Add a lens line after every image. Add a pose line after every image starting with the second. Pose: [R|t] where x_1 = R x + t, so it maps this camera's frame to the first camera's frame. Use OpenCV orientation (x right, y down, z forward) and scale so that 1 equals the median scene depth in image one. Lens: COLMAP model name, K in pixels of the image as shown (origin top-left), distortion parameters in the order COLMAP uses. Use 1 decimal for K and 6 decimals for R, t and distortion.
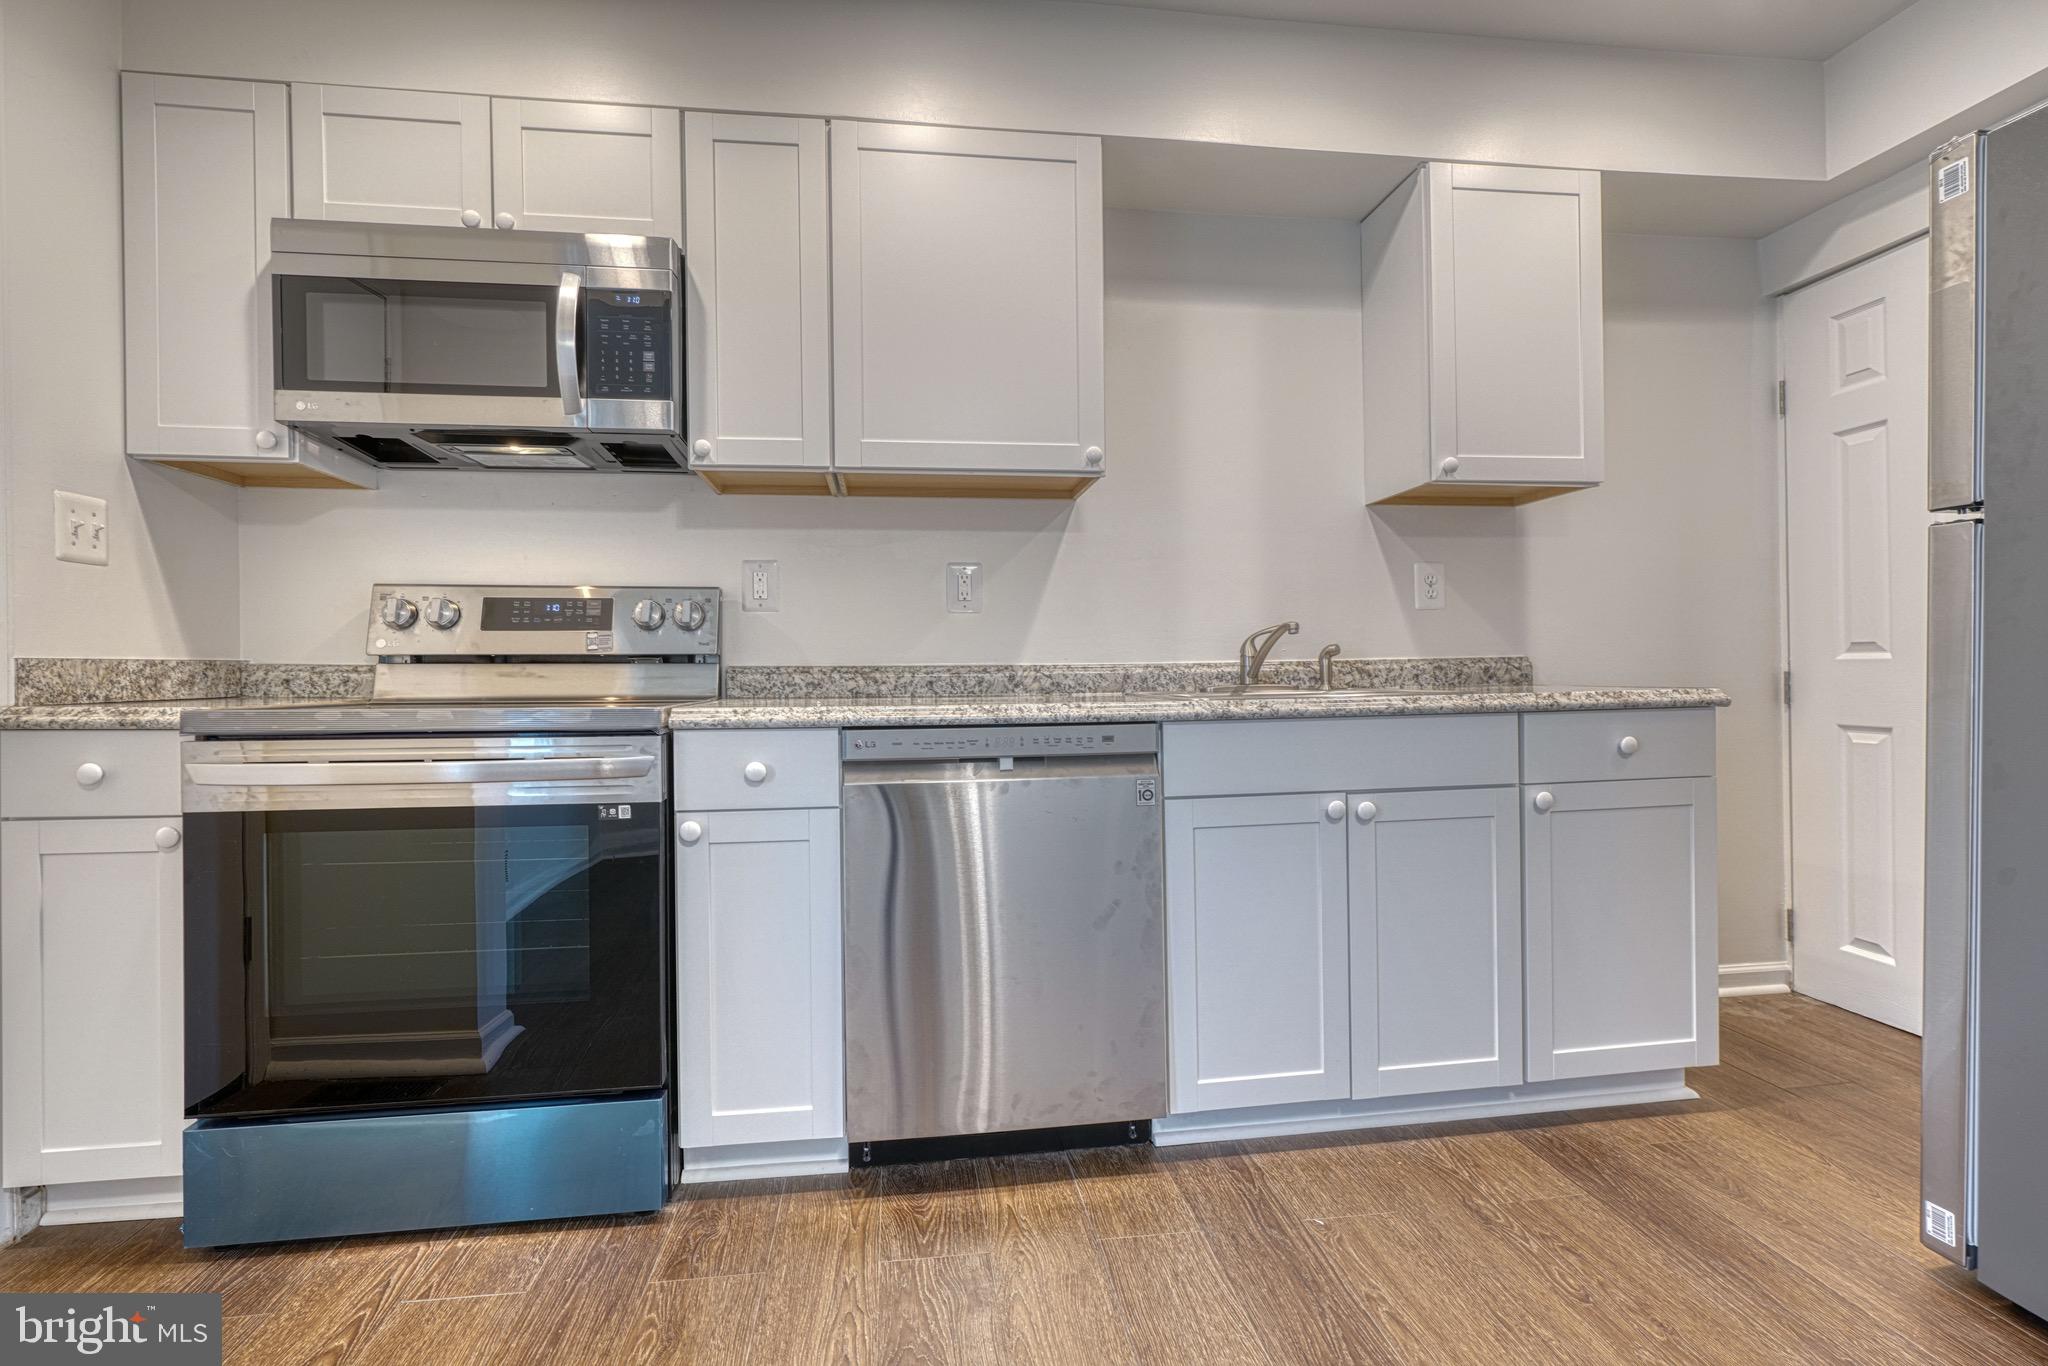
lens RADIAL K [[932.7, 0, 1024.4], [0, 932.7, 676.1], [0, 0, 1]] dist [-0.006015, -0.000176]
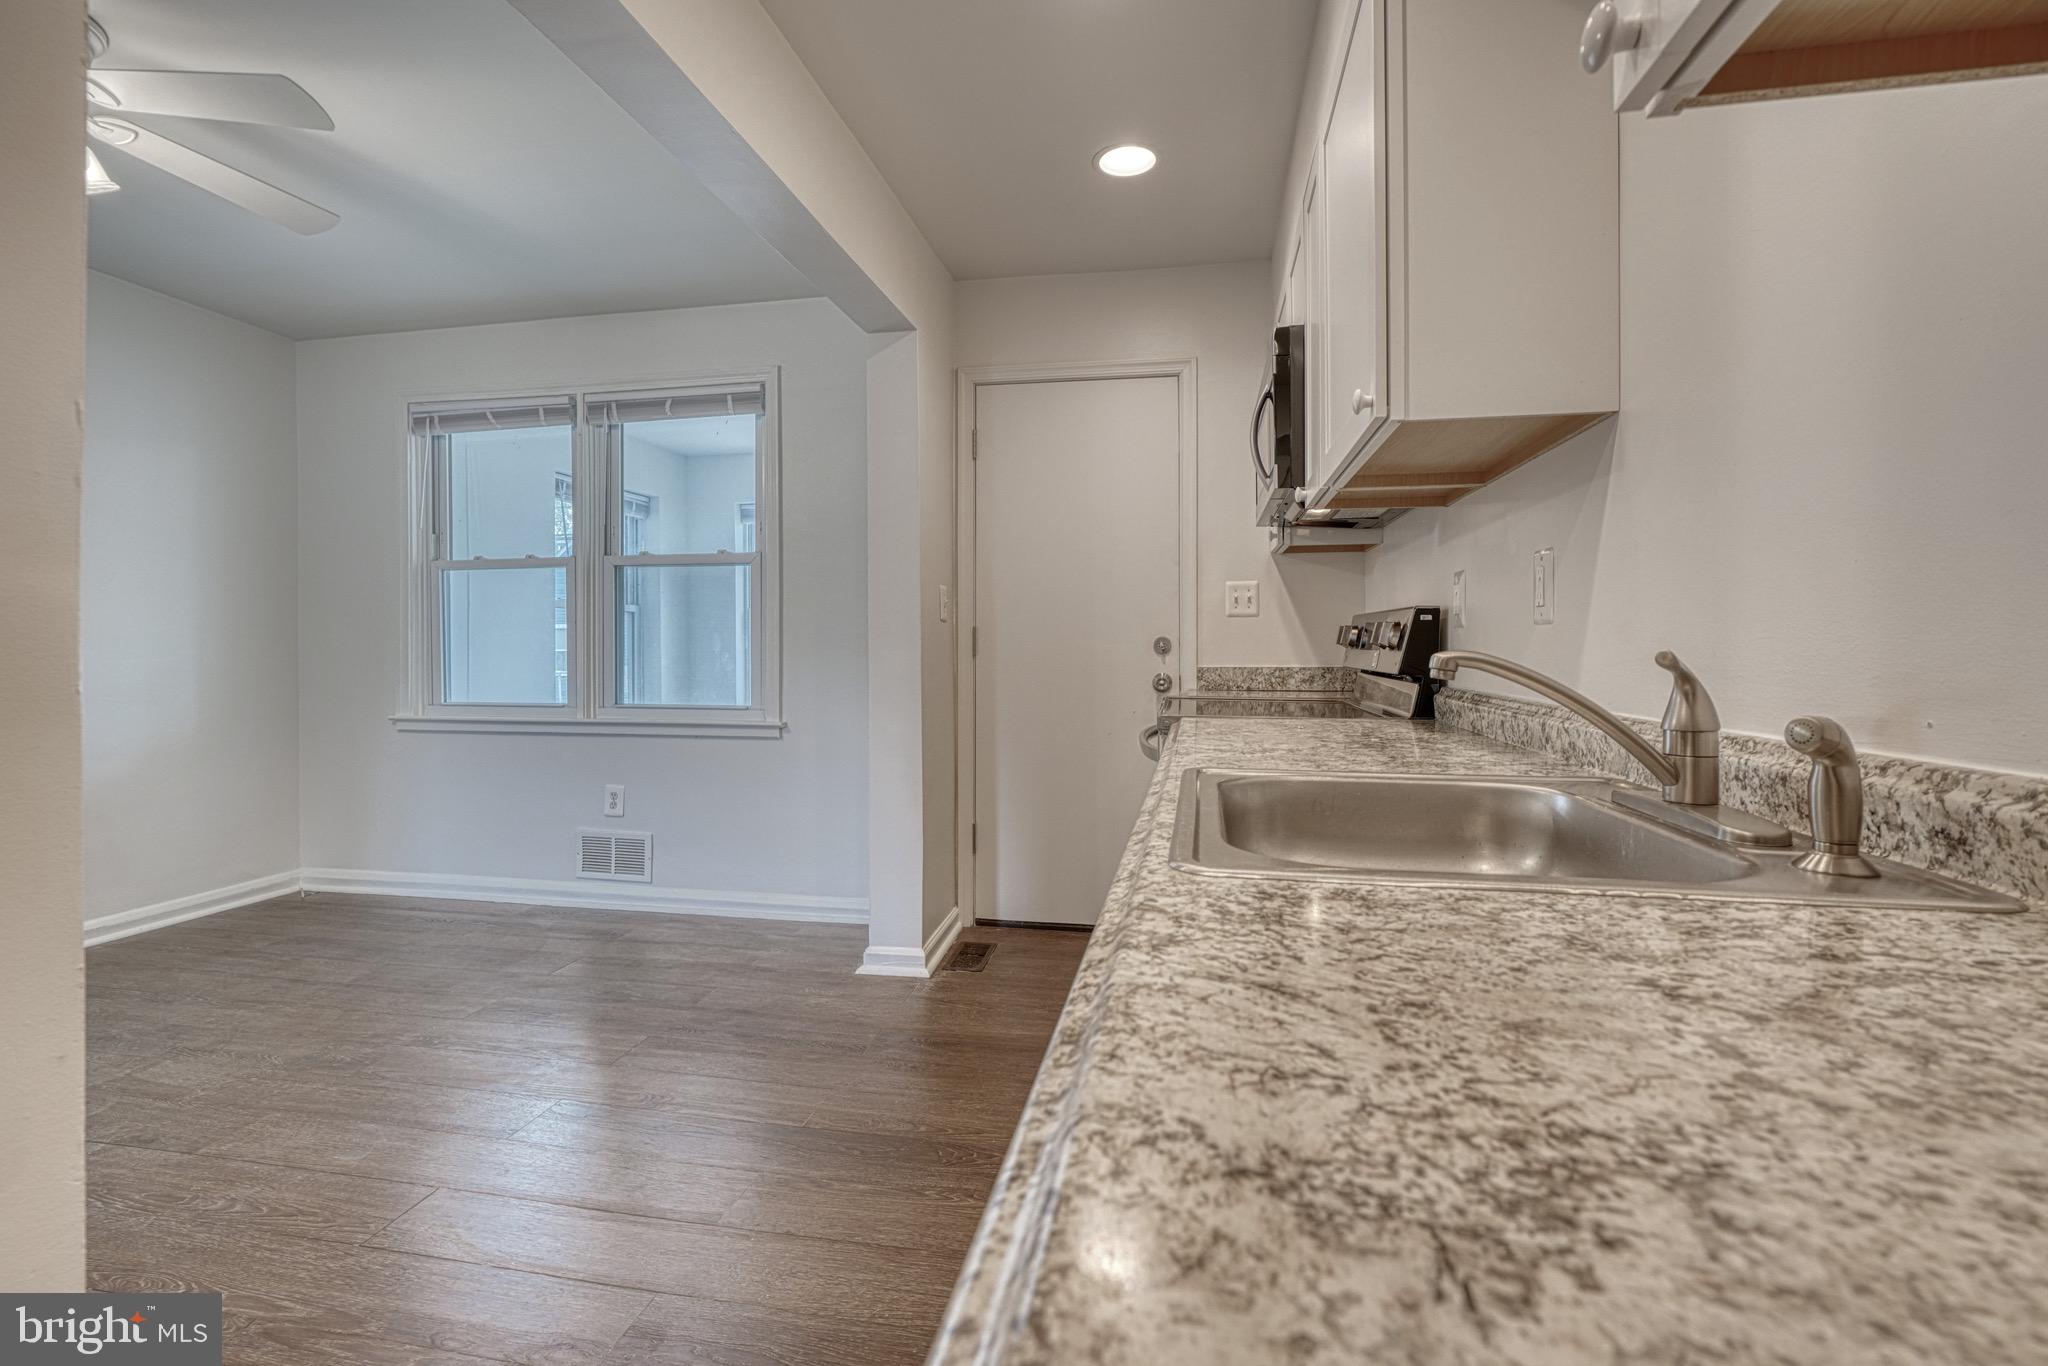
lens RADIAL K [[911.0, 0, 1024.0], [0, 911.0, 683.0], [0, 0, 1]] dist [-0.013158, 0.005446]
pose [[-0.334378, 0.018004, -0.942267, 0.806970], [-0.007321, 0.999738, 0.021700, -0.020658], [0.942410, 0.014154, -0.334159, 1.083382]]
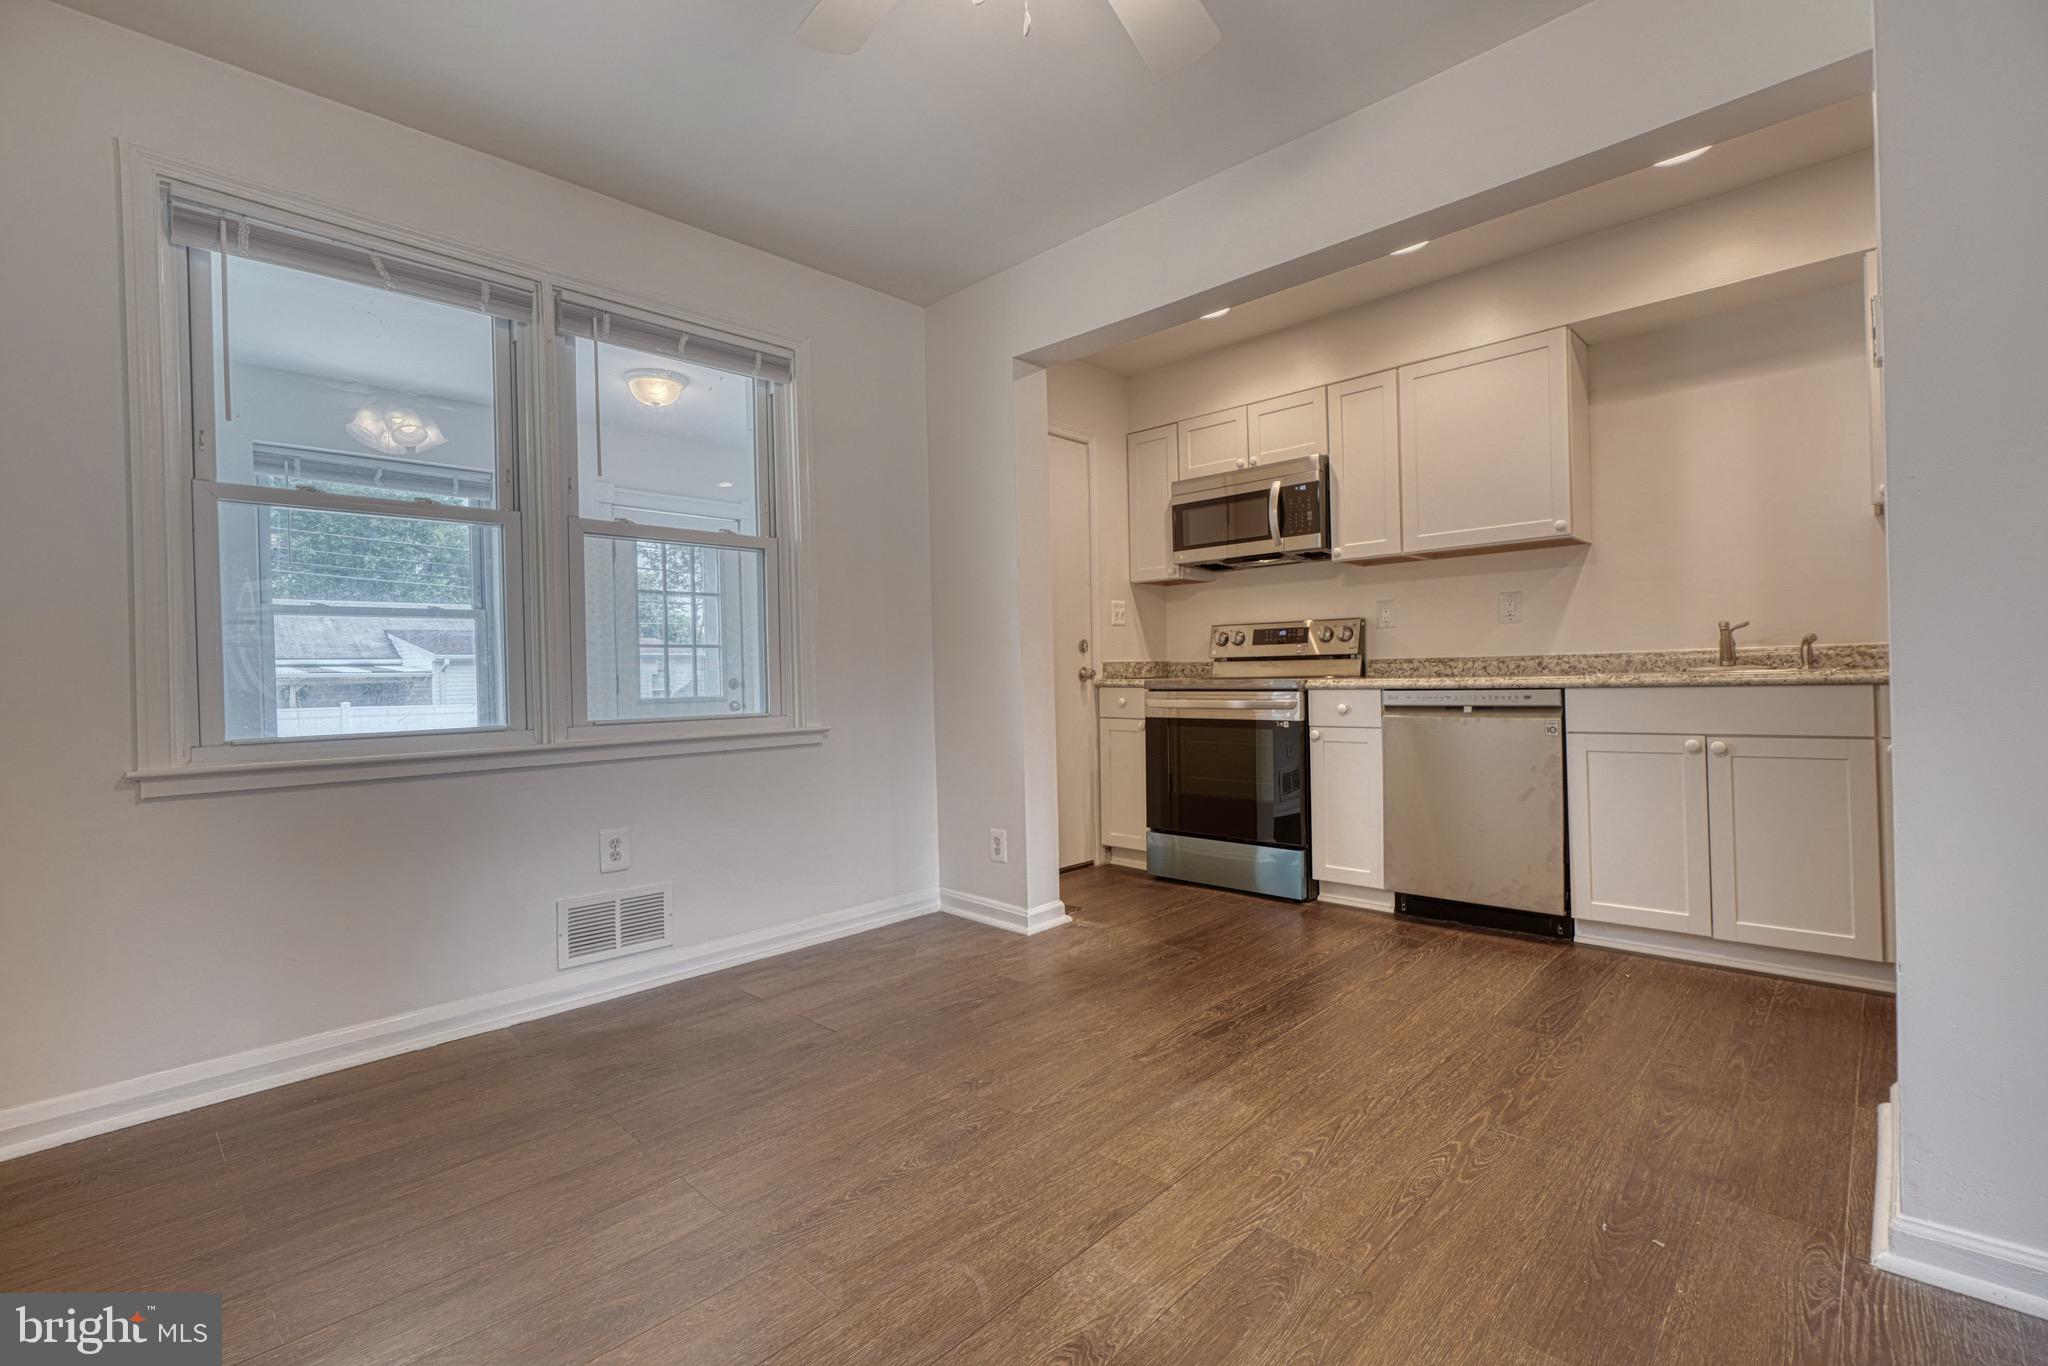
lens RADIAL K [[921.3, 0, 1014.0], [0, 921.3, 691.4], [0, 0, 1]] dist [-0.004072, -0.000073]
pose [[0.617206, 0.008948, -0.786751, 0.809719], [0.012450, 0.999699, 0.021137, 0.006119], [0.786703, -0.022841, 0.616909, -0.802166]]
